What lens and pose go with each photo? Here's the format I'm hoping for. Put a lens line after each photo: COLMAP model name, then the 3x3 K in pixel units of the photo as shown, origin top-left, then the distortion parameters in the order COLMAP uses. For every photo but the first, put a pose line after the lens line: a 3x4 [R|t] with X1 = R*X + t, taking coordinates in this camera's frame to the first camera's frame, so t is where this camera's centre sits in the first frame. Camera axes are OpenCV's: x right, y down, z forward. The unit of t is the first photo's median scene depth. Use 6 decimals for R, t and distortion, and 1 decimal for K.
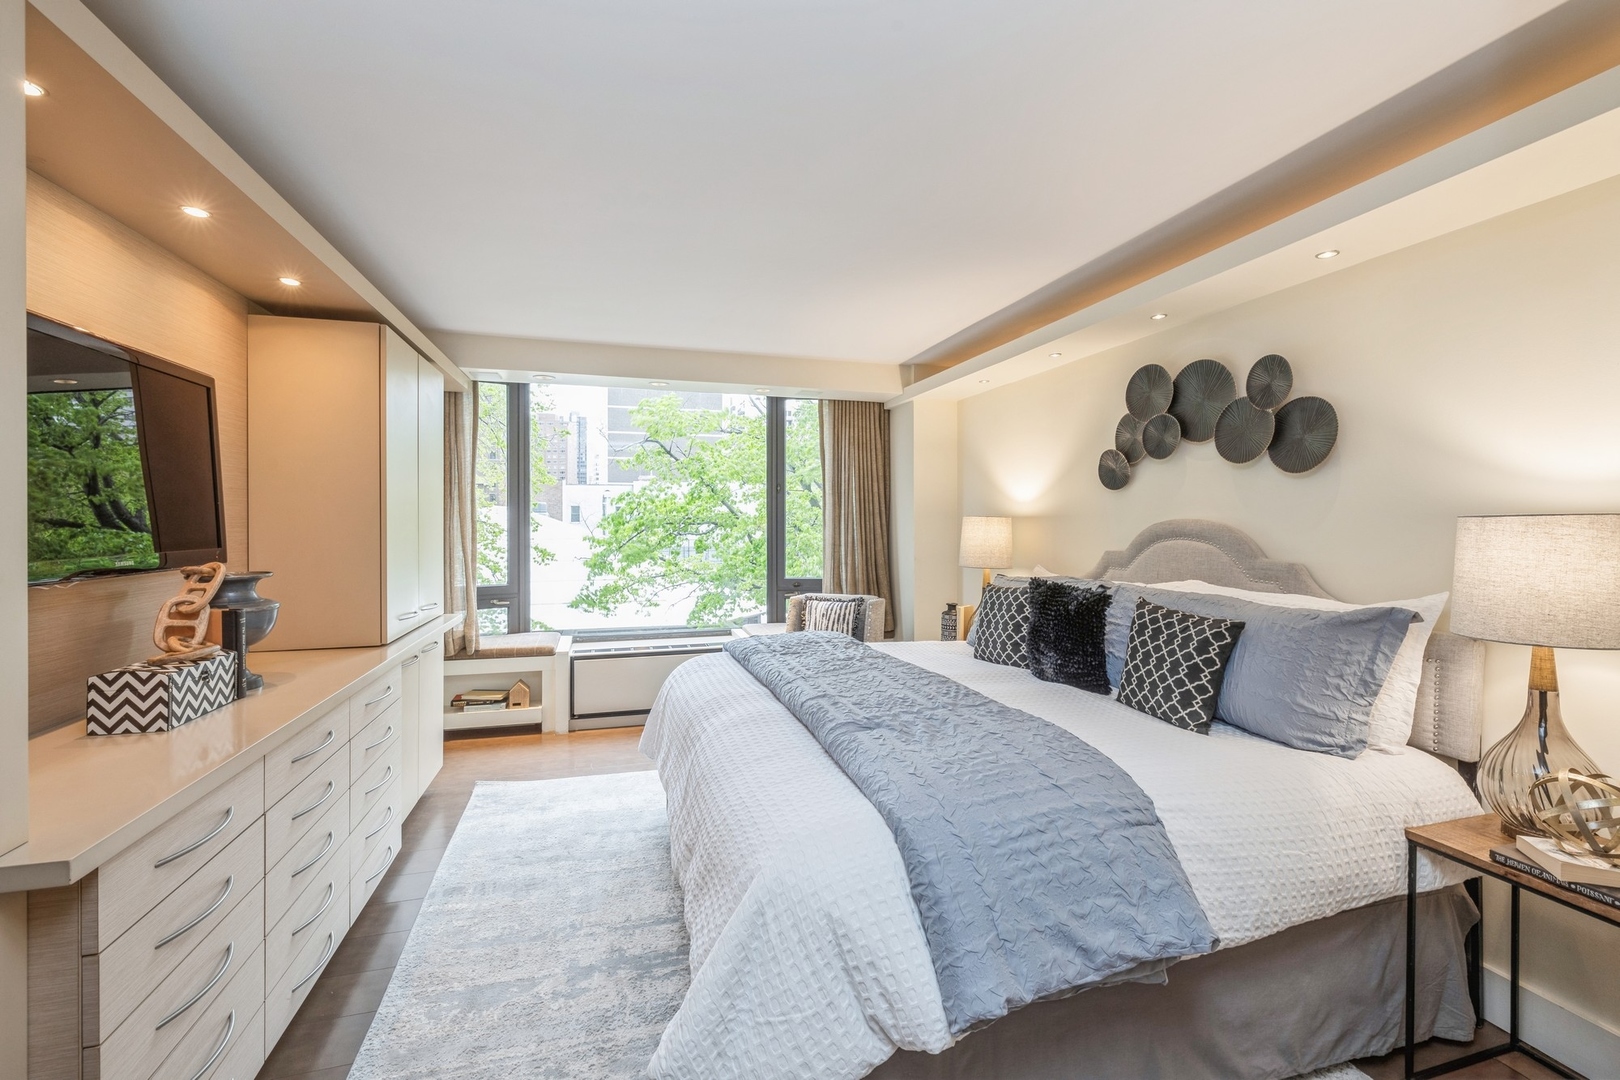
lens RADIAL K [[685.6, 0, 816.3], [0, 685.6, 537.9], [0, 0, 1]] dist [0.002020, -0.000112]
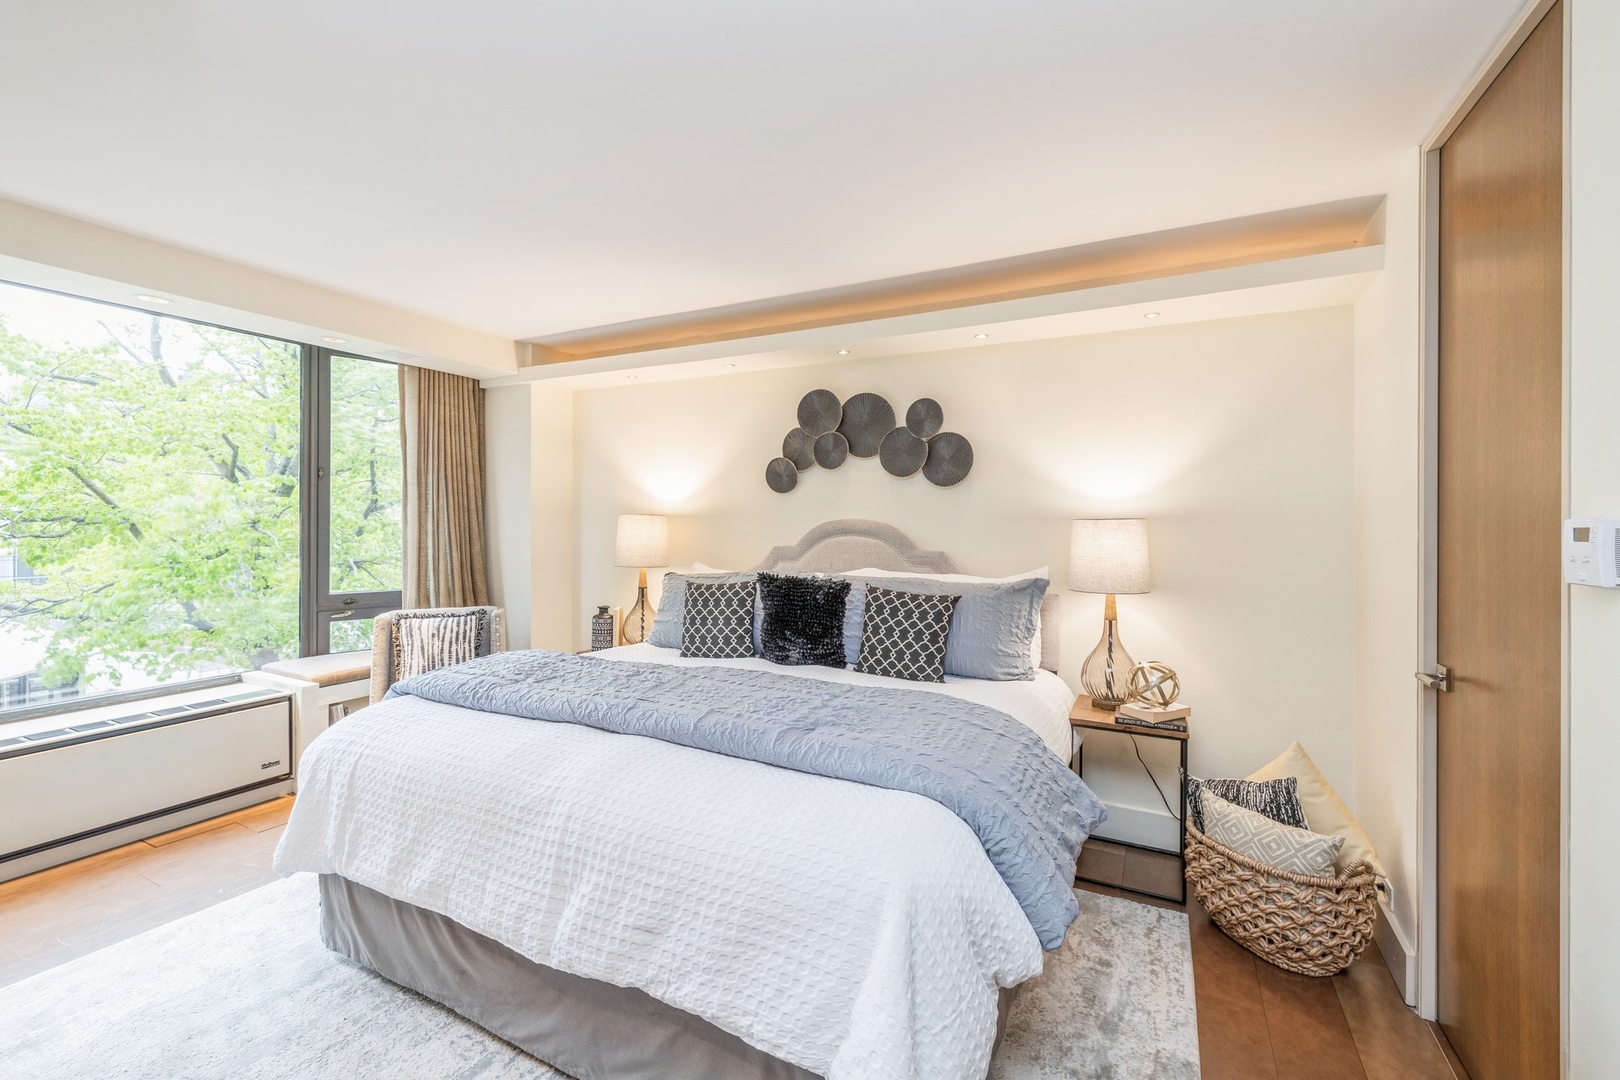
lens RADIAL K [[685.6, 0, 812.5], [0, 685.6, 527.2], [0, 0, 1]] dist [0.002020, -0.000112]
pose [[0.697781, -0.004798, 0.716295, -0.390080], [0.012447, 0.999908, -0.005427, -0.006453], [-0.716203, 0.012702, 0.697776, 0.185004]]
